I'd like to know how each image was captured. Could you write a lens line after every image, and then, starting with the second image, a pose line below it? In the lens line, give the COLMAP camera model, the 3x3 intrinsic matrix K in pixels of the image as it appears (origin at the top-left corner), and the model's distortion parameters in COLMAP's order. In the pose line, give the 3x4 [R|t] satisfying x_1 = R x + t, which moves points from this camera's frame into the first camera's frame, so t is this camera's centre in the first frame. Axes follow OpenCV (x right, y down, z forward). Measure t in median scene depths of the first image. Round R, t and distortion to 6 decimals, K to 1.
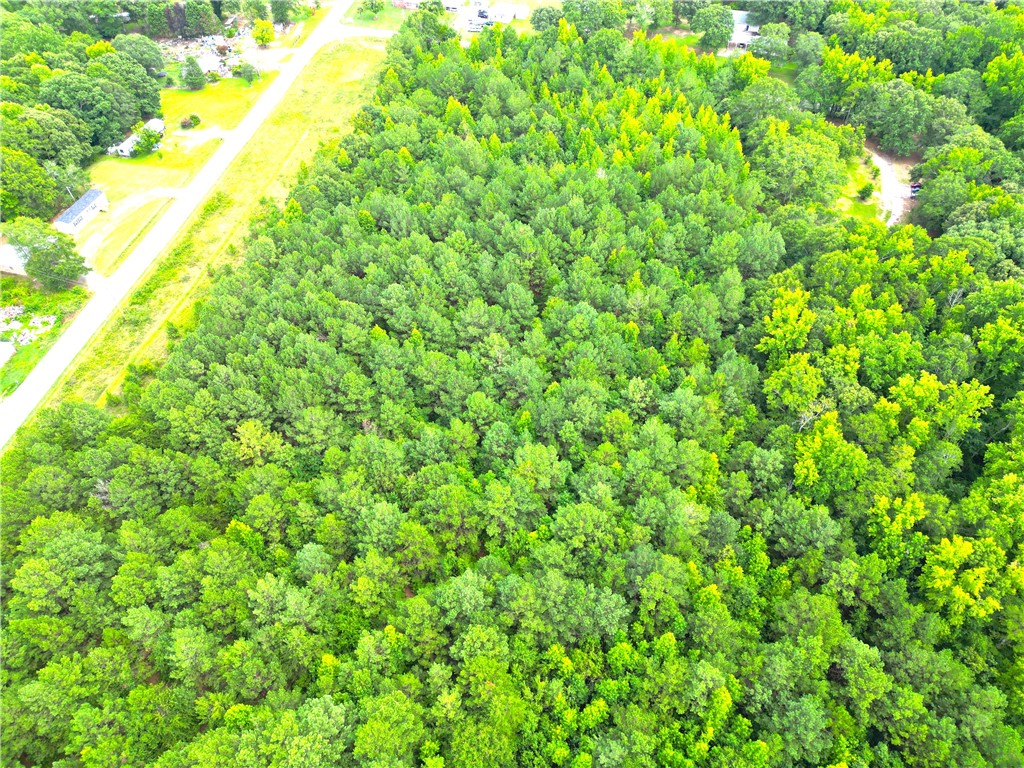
lens RADIAL K [[720.8, 0, 514.3], [0, 720.8, 342.4], [0, 0, 1]] dist [0.061812, -0.046901]
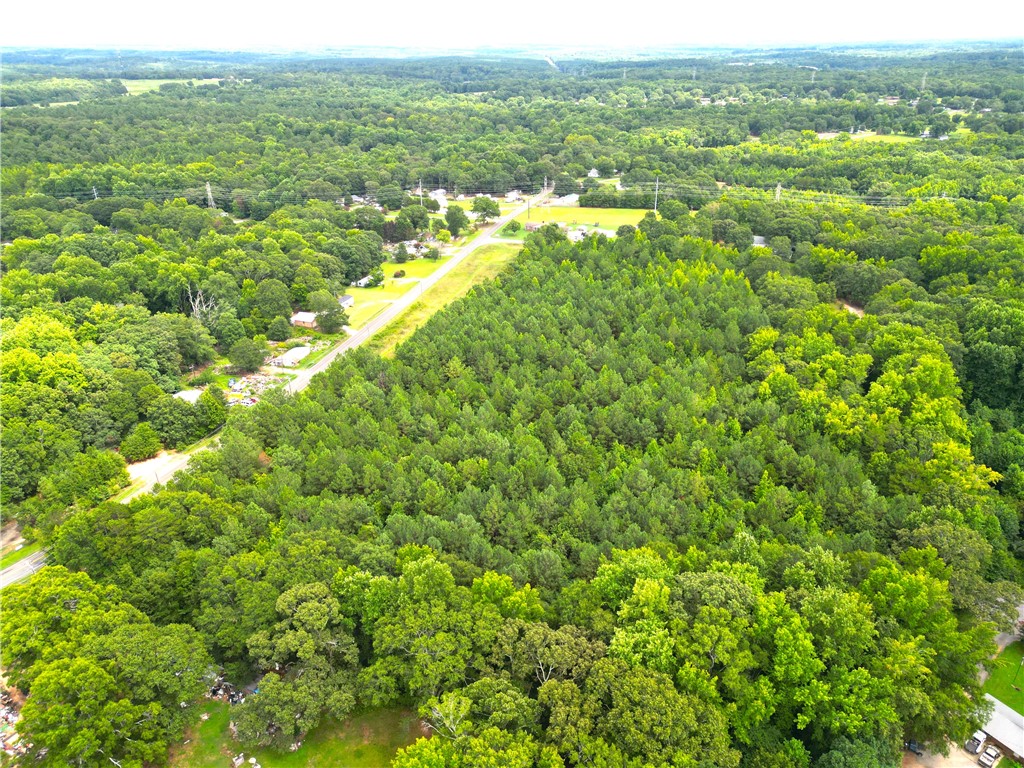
lens RADIAL K [[720.8, 0, 511.1], [0, 720.8, 374.5], [0, 0, 1]] dist [0.061812, -0.046901]
pose [[0.991434, 0.055182, -0.118381, -0.001669], [-0.092652, 0.935974, -0.339658, 0.452655], [0.092058, 0.347716, 0.933069, -0.408006]]
